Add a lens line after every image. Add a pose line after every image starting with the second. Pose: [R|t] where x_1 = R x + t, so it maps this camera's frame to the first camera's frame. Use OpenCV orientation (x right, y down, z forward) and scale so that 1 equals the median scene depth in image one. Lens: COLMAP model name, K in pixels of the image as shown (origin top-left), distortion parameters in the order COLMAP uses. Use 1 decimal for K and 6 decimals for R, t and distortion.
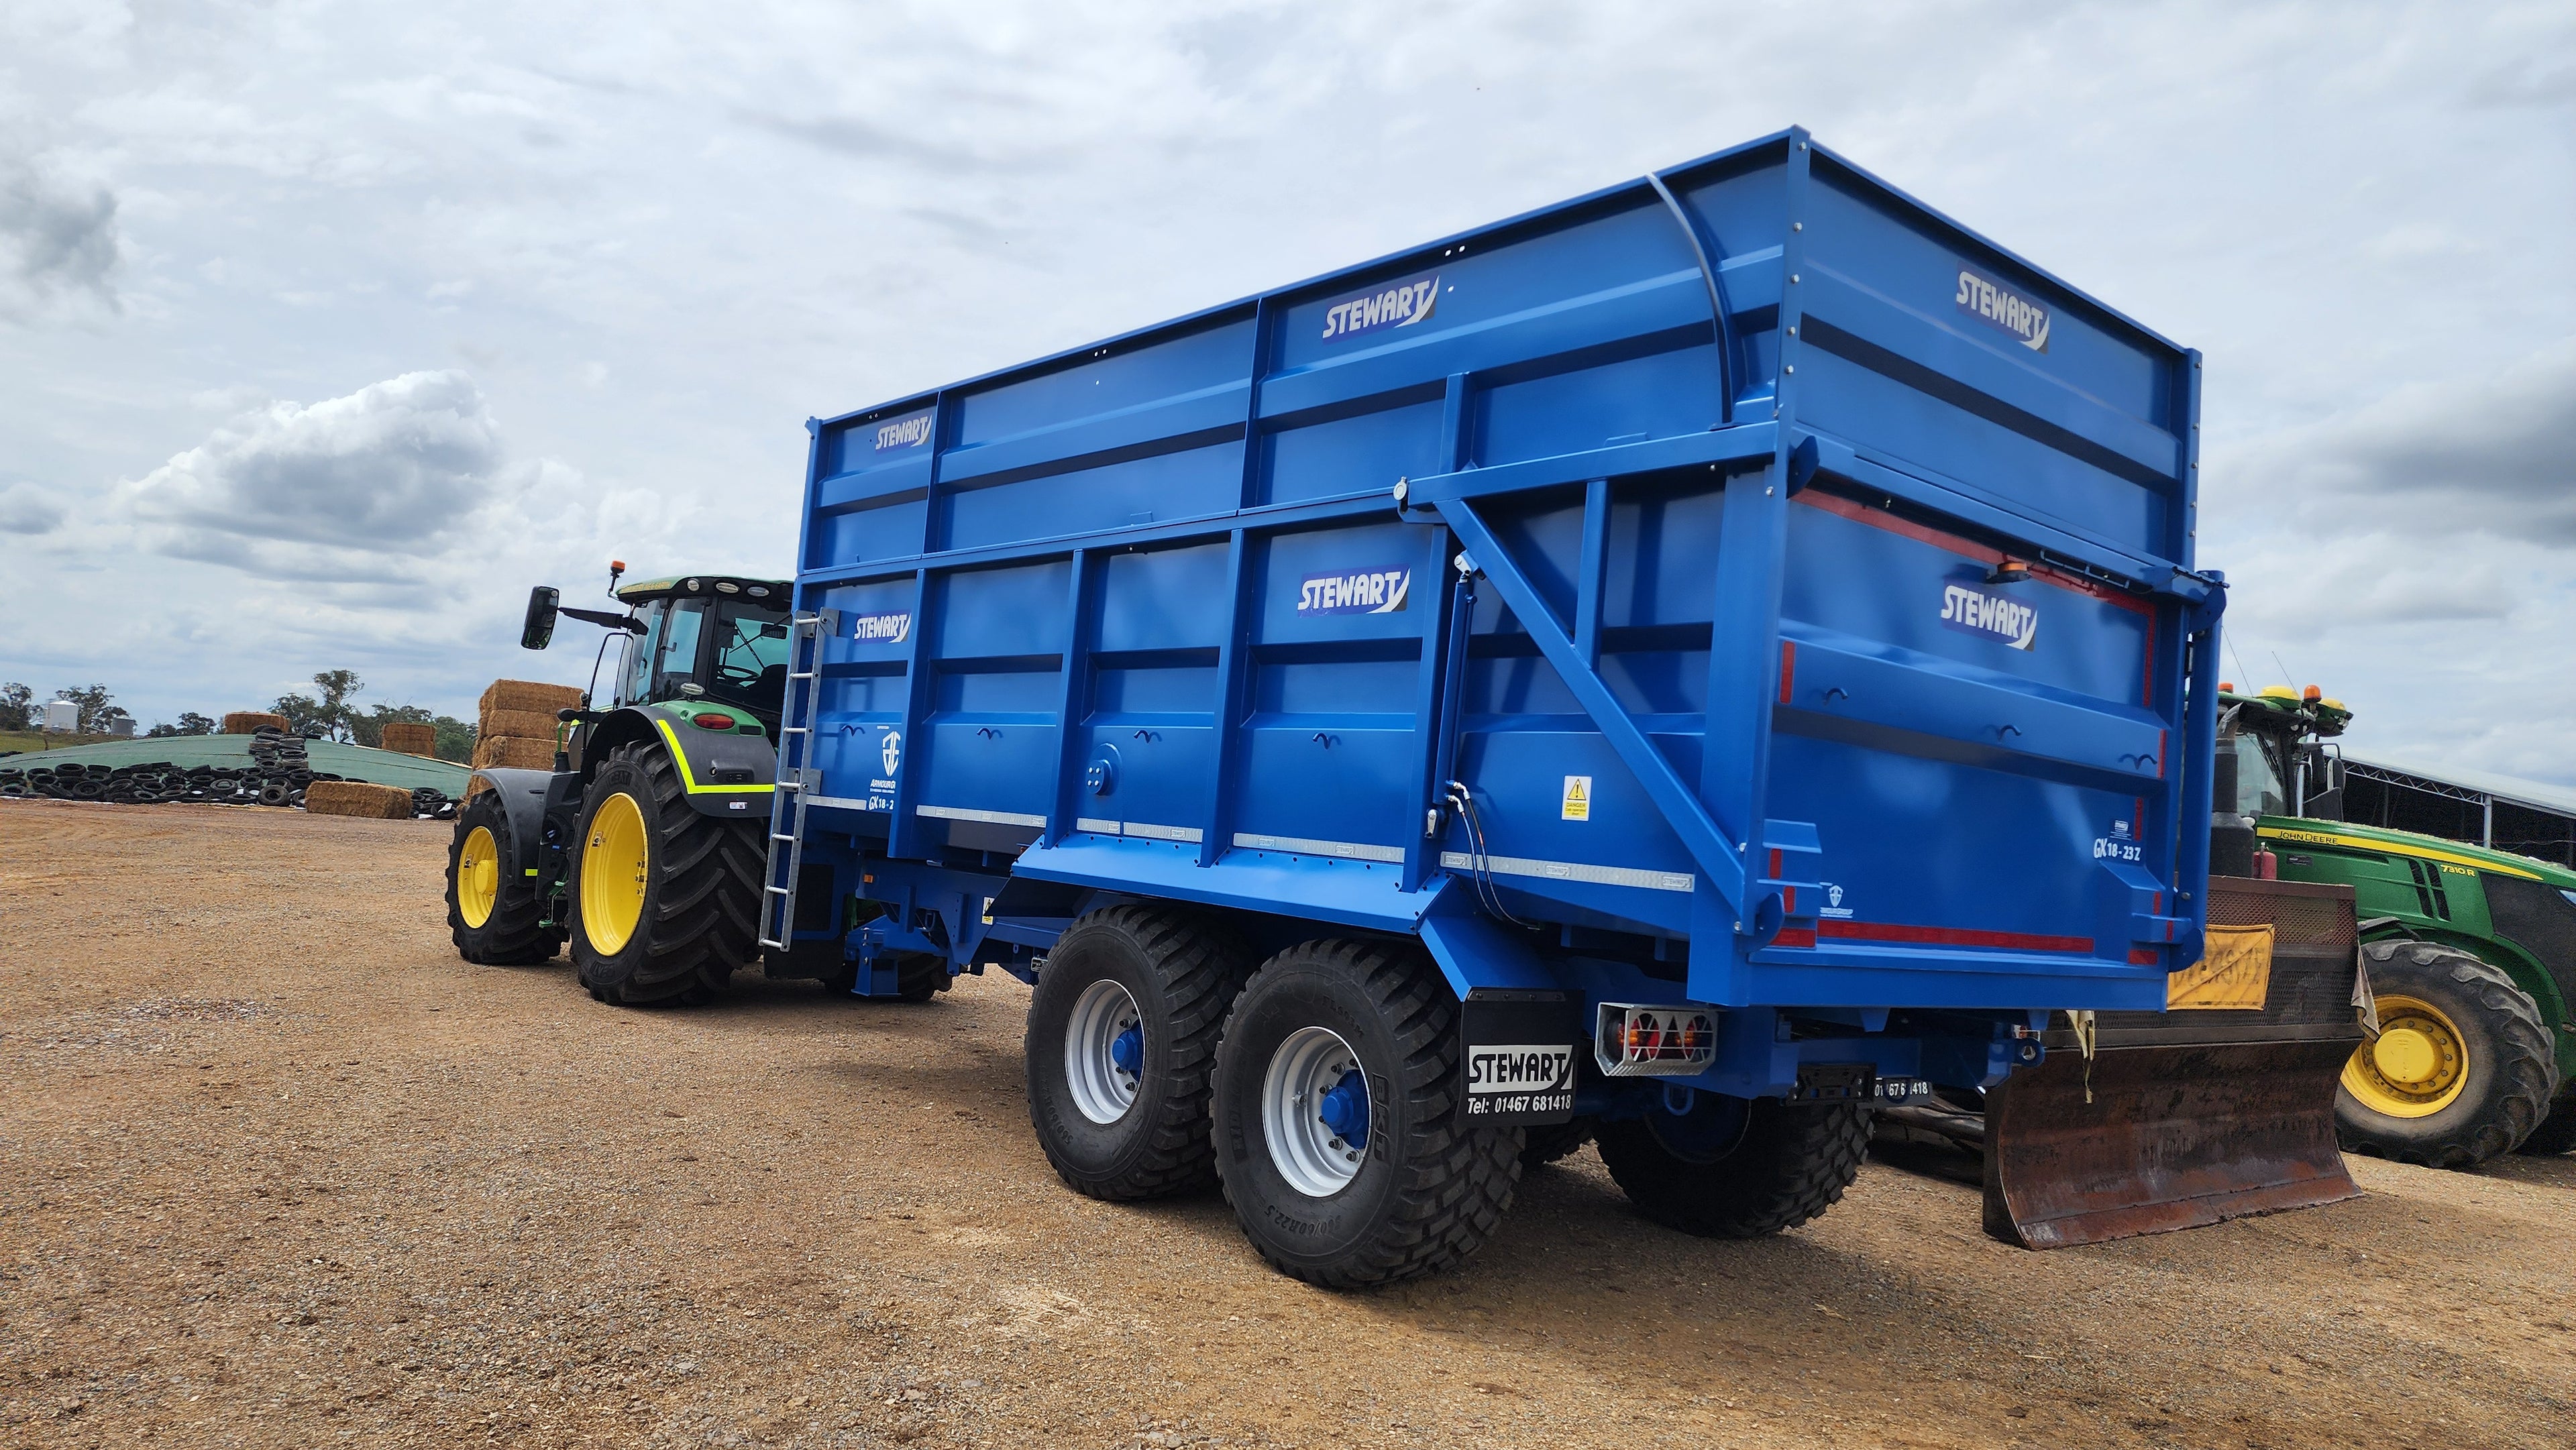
lens RADIAL K [[1614.2, 0, 1278.4], [0, 1614.2, 726.0], [0, 0, 1]] dist [0.068940, -0.011174]
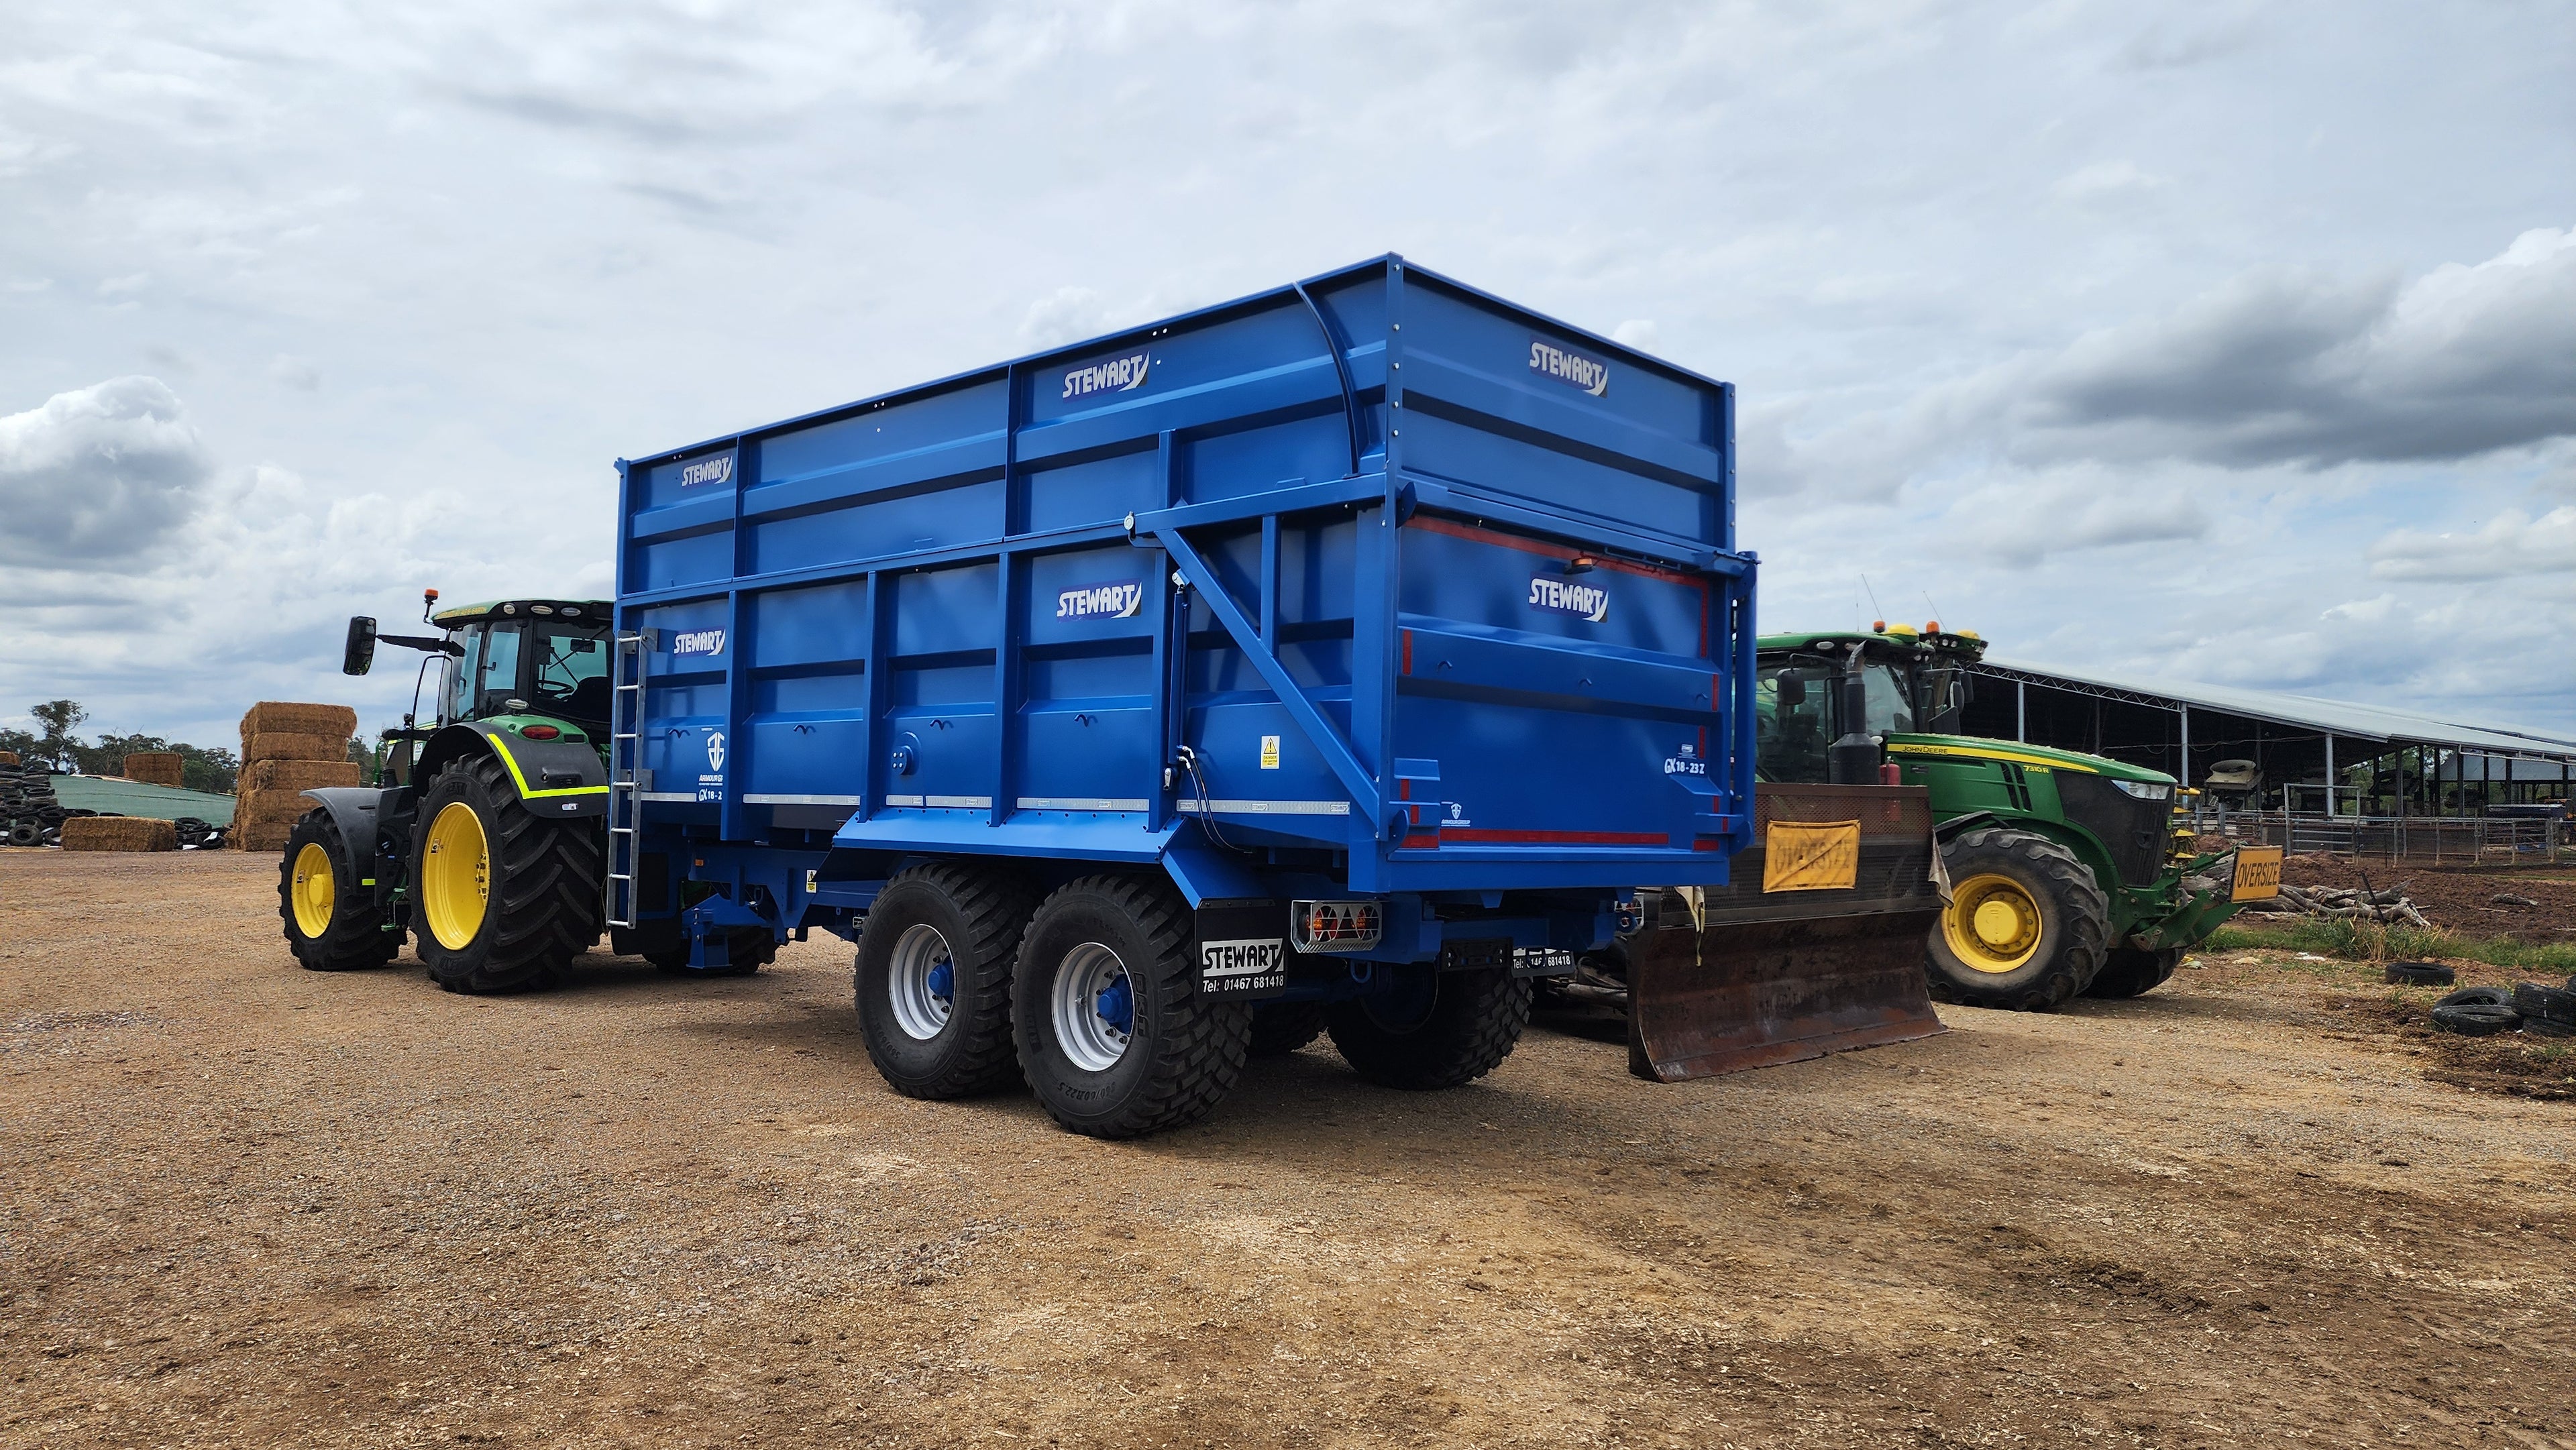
lens RADIAL K [[1614.2, 0, 1245.4], [0, 1614.2, 751.8], [0, 0, 1]] dist [0.068940, -0.011174]
pose [[0.992624, -0.060666, 0.104963, 0.018102], [0.057201, 0.997724, 0.035712, -0.003339], [-0.106891, -0.029445, 0.993835, -0.245682]]
